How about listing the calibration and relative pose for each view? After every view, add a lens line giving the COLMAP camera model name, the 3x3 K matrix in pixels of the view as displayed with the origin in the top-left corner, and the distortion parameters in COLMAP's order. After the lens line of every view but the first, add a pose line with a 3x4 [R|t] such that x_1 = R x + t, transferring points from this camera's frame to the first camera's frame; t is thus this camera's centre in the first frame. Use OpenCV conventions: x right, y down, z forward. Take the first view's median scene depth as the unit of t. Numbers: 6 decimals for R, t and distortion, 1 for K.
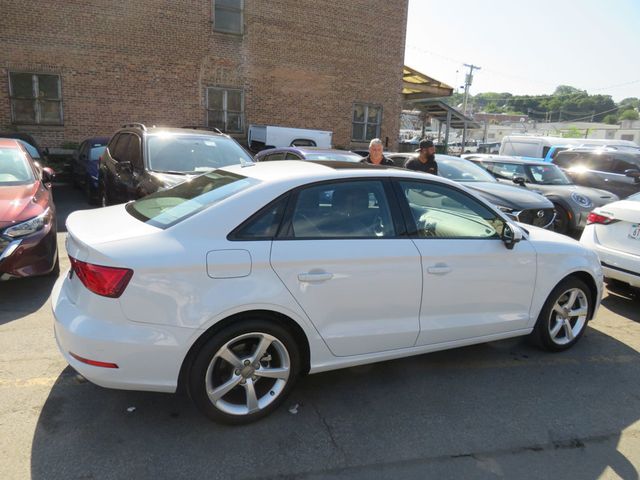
lens RADIAL K [[463.6, 0, 318.2], [0, 463.6, 238.3], [0, 0, 1]] dist [-0.027811, -0.003904]
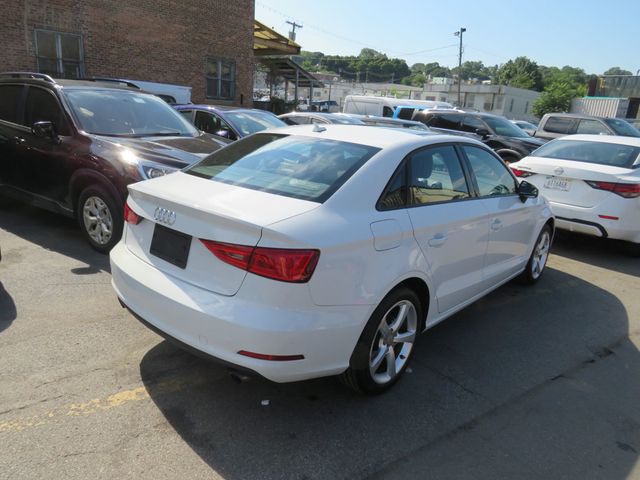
lens RADIAL K [[463.6, 0, 297.6], [0, 463.6, 239.8], [0, 0, 1]] dist [-0.027811, -0.003904]
pose [[0.928860, -0.086871, 0.360101, -0.123798], [0.053024, 0.993283, 0.102847, -0.007714], [-0.366616, -0.076437, 0.927227, 0.028395]]
